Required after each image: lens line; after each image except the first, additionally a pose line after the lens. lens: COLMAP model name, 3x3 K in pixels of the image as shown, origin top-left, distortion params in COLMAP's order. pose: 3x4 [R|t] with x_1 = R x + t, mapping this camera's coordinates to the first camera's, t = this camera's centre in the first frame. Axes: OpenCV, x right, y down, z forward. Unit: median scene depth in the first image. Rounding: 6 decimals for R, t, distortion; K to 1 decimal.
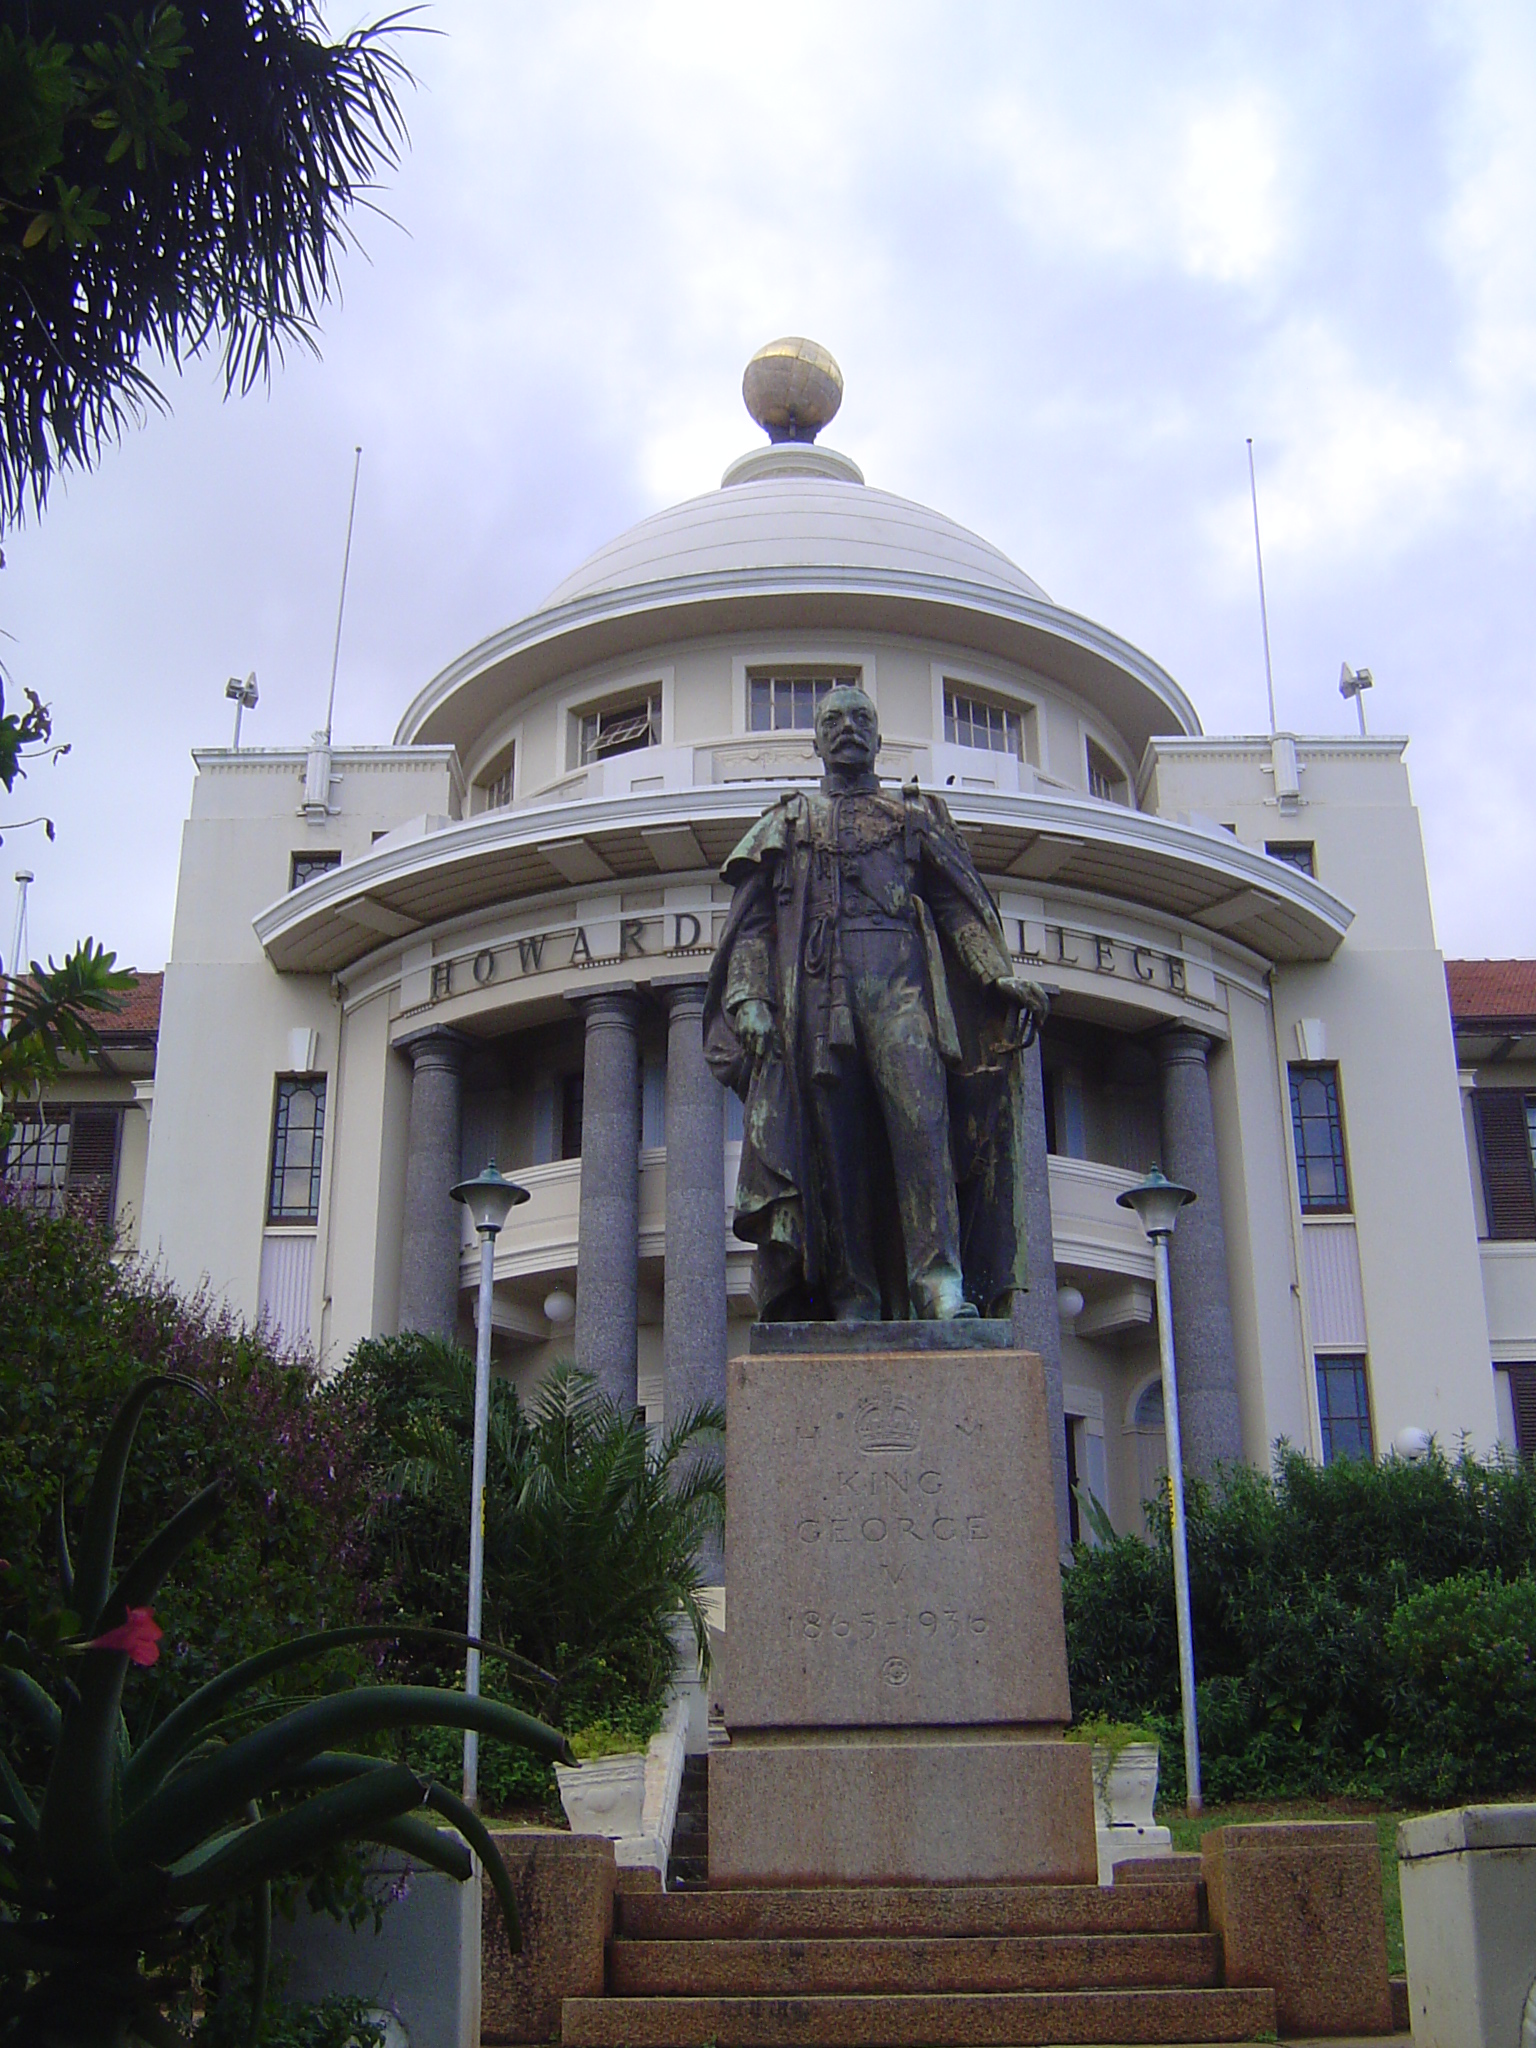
lens RADIAL K [[2366.6, 0, 768.0], [0, 2366.6, 1024.0], [0, 0, 1]] dist [-0.125646, -0.003907]
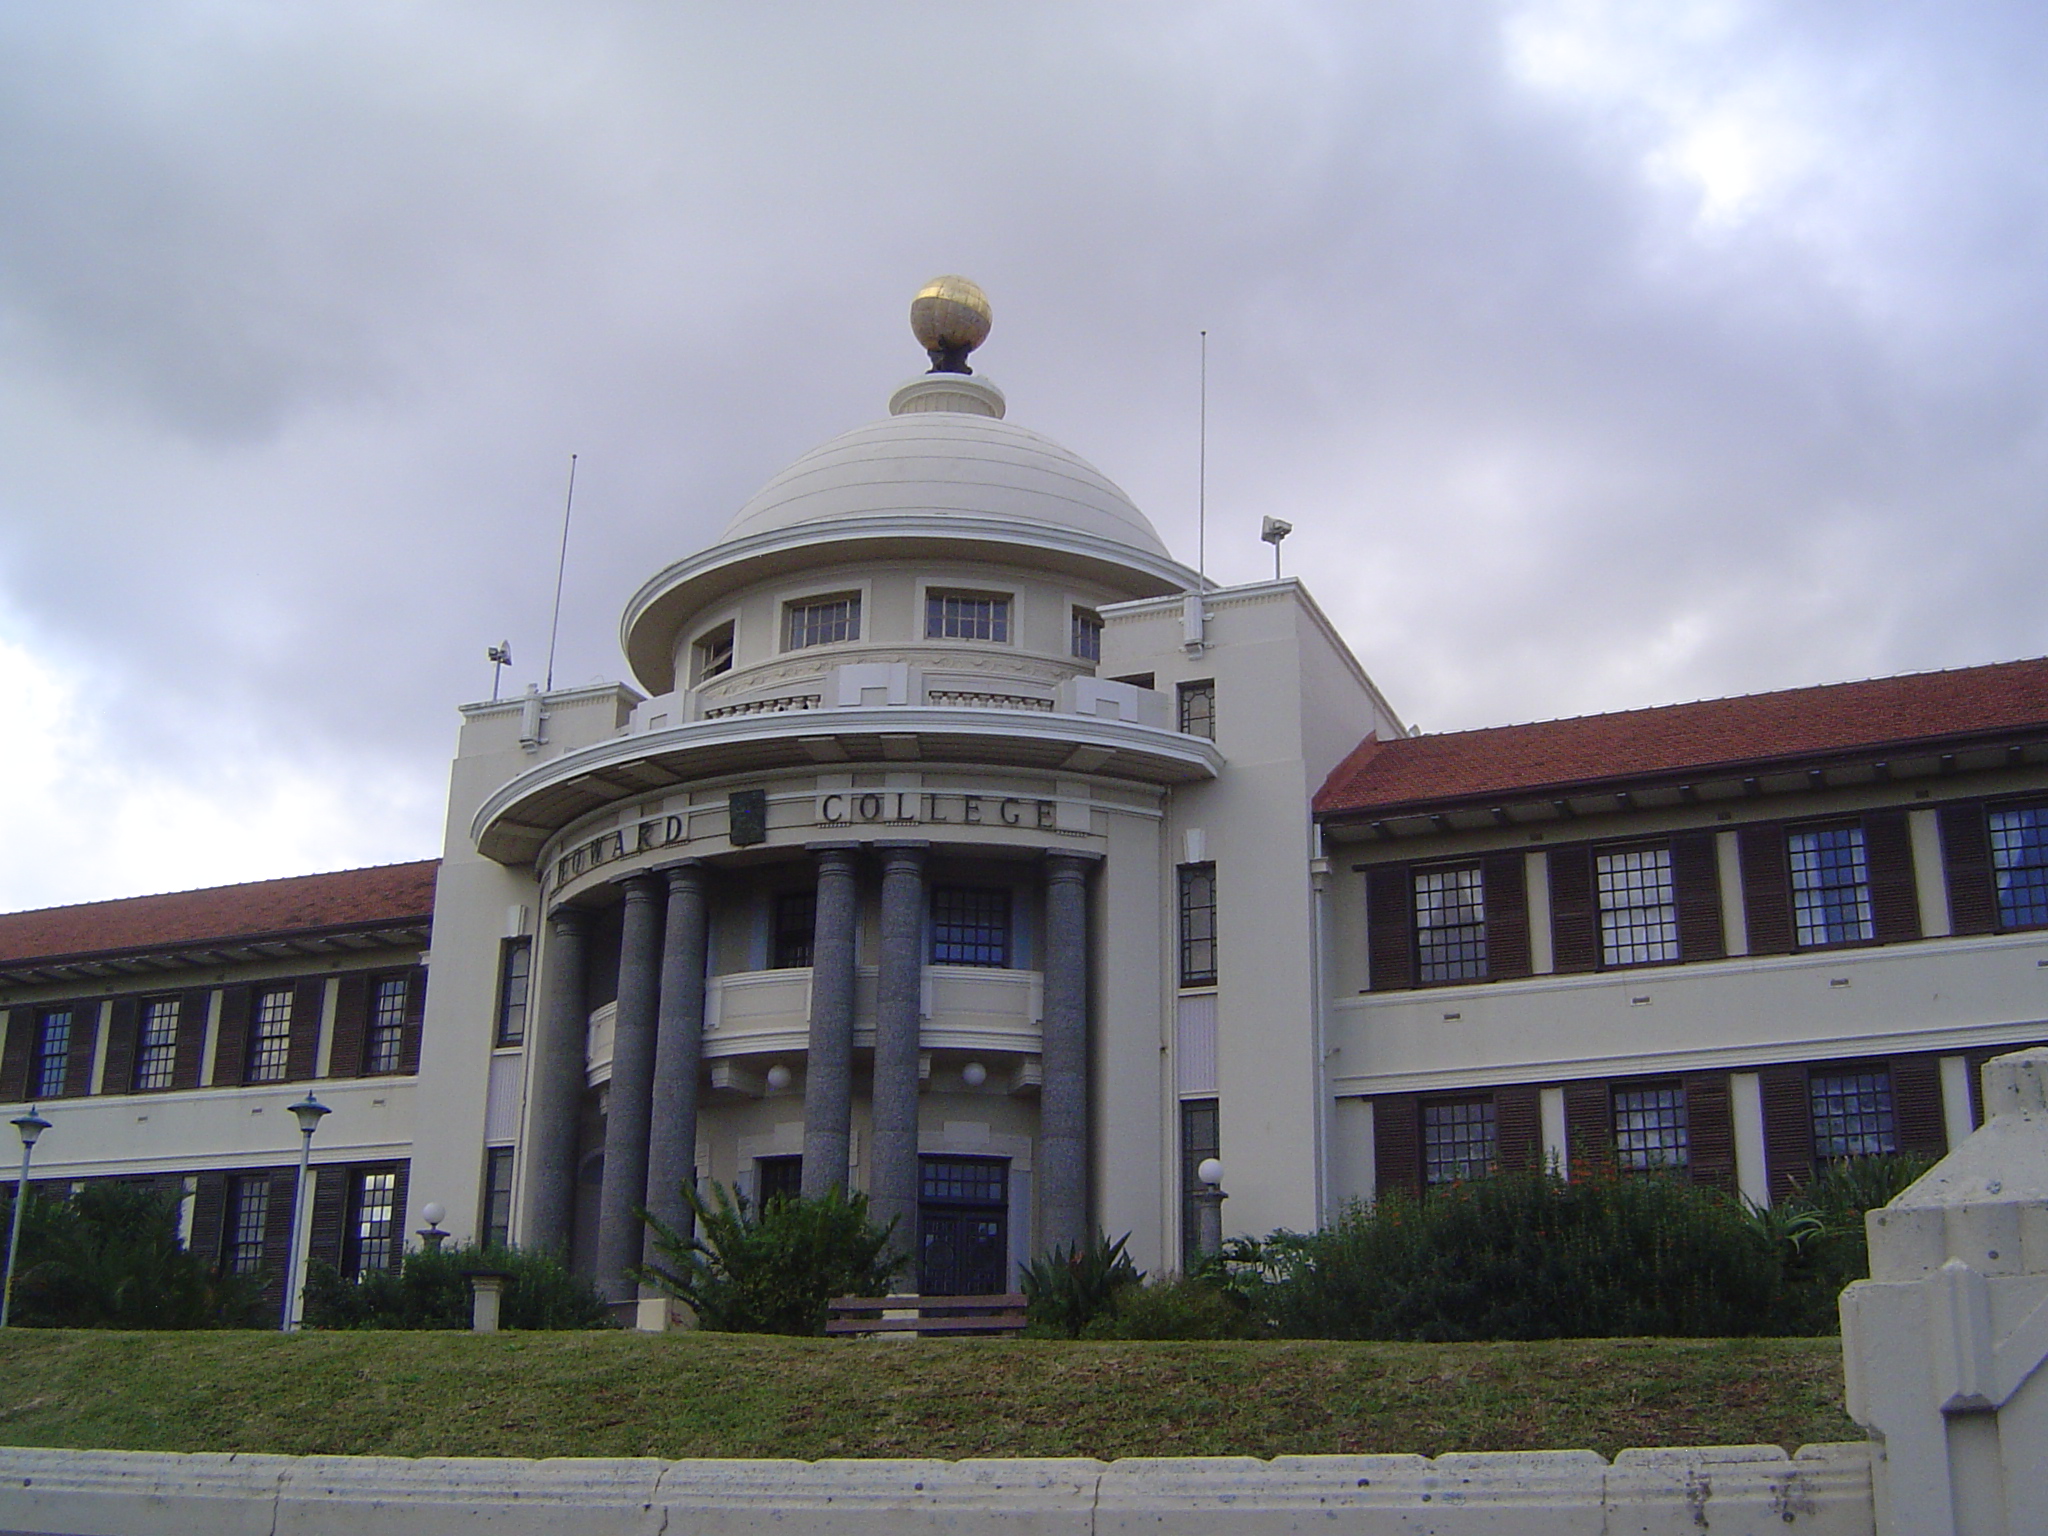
lens RADIAL K [[2366.6, 0, 1024.0], [0, 2366.6, 768.0], [0, 0, 1]] dist [-0.125646, -0.003907]
pose [[0.928153, -0.109130, -0.355840, 0.602500], [0.122031, 0.992428, 0.013938, -0.063342], [0.351625, -0.056361, 0.934443, -0.206394]]
